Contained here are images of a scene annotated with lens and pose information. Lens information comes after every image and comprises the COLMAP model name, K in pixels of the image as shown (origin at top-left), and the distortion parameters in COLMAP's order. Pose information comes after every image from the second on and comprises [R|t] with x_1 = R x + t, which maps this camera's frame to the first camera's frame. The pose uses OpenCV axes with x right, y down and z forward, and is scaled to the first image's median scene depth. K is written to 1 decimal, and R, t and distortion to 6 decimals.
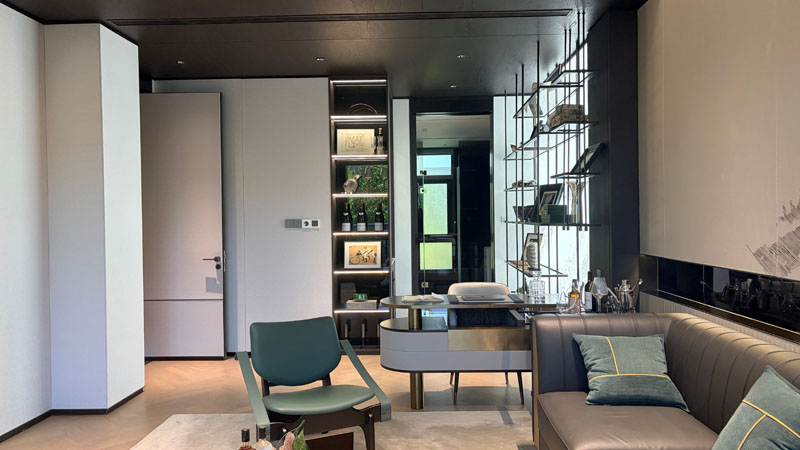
lens RADIAL K [[598.7, 0, 402.6], [0, 598.7, 226.3], [0, 0, 1]] dist [0.046881, -0.049293]
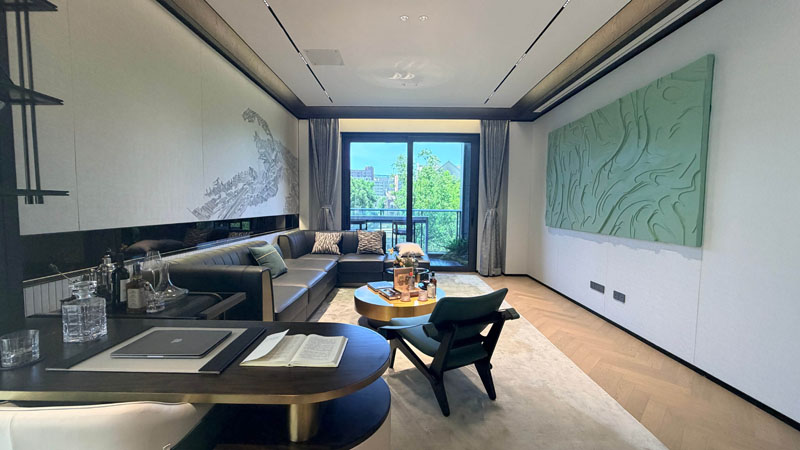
lens RADIAL K [[317.8, 0, 395.7], [0, 317.8, 224.9], [0, 0, 1]] dist [-0.001287, 0.001091]
pose [[-0.999870, 0.005401, -0.015191, -0.025737], [0.004182, 0.996851, 0.079186, 0.003449], [0.015571, 0.079112, -0.996744, 0.909597]]
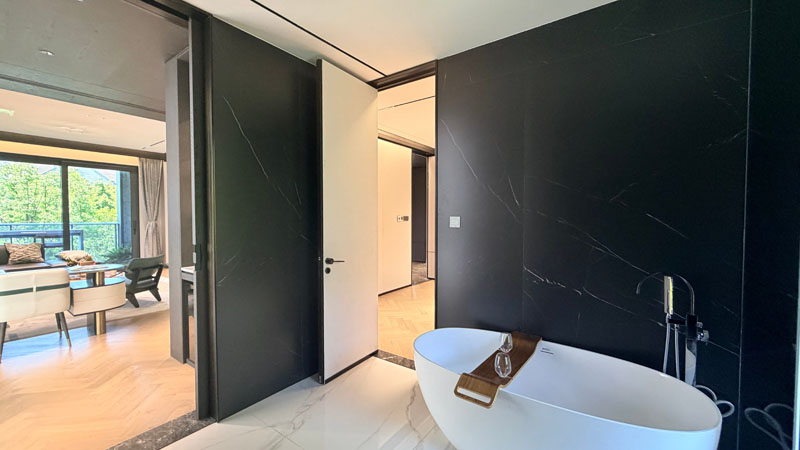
lens RADIAL K [[317.8, 0, 398.1], [0, 317.8, 225.5], [0, 0, 1]] dist [-0.001287, 0.001091]
pose [[-0.559050, 0.039248, -0.828204, 0.194379], [-0.004605, 0.998717, 0.050437, -0.022434], [0.829121, 0.032011, -0.558152, 1.548881]]
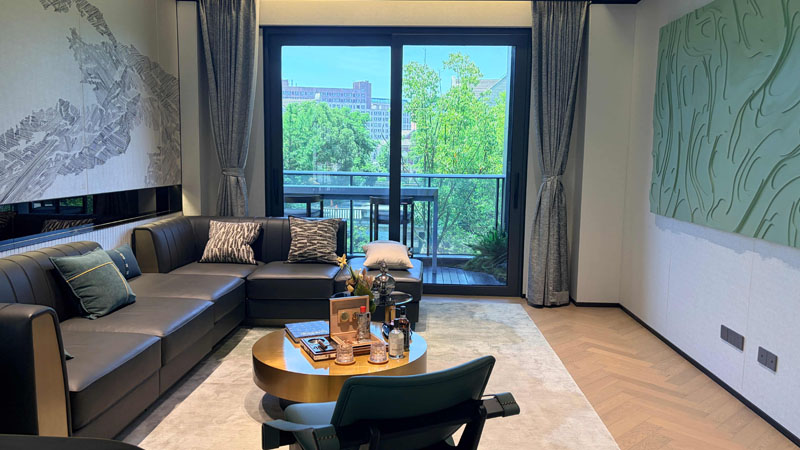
lens RADIAL K [[598.7, 0, 399.8], [0, 598.7, 223.2], [0, 0, 1]] dist [0.046881, -0.049293]
pose [[-0.999955, 0.000216, 0.009491, -0.099831], [0.001430, 0.991764, 0.128067, -0.015653], [-0.009385, 0.128075, -0.991720, 0.895642]]
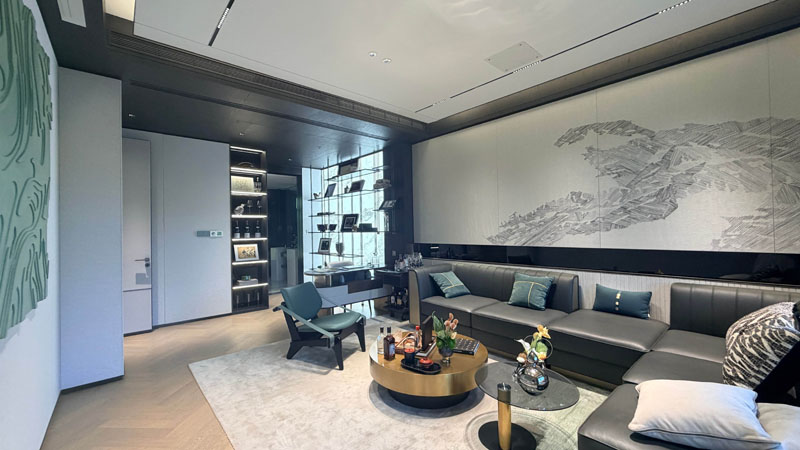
lens RADIAL K [[317.8, 0, 398.4], [0, 317.8, 225.7], [0, 0, 1]] dist [-0.001287, 0.001091]
pose [[0.729191, 0.009866, 0.684239, -0.368944], [0.018982, 0.999220, -0.034637, 0.012490], [-0.684047, 0.038245, 0.728435, 0.065933]]
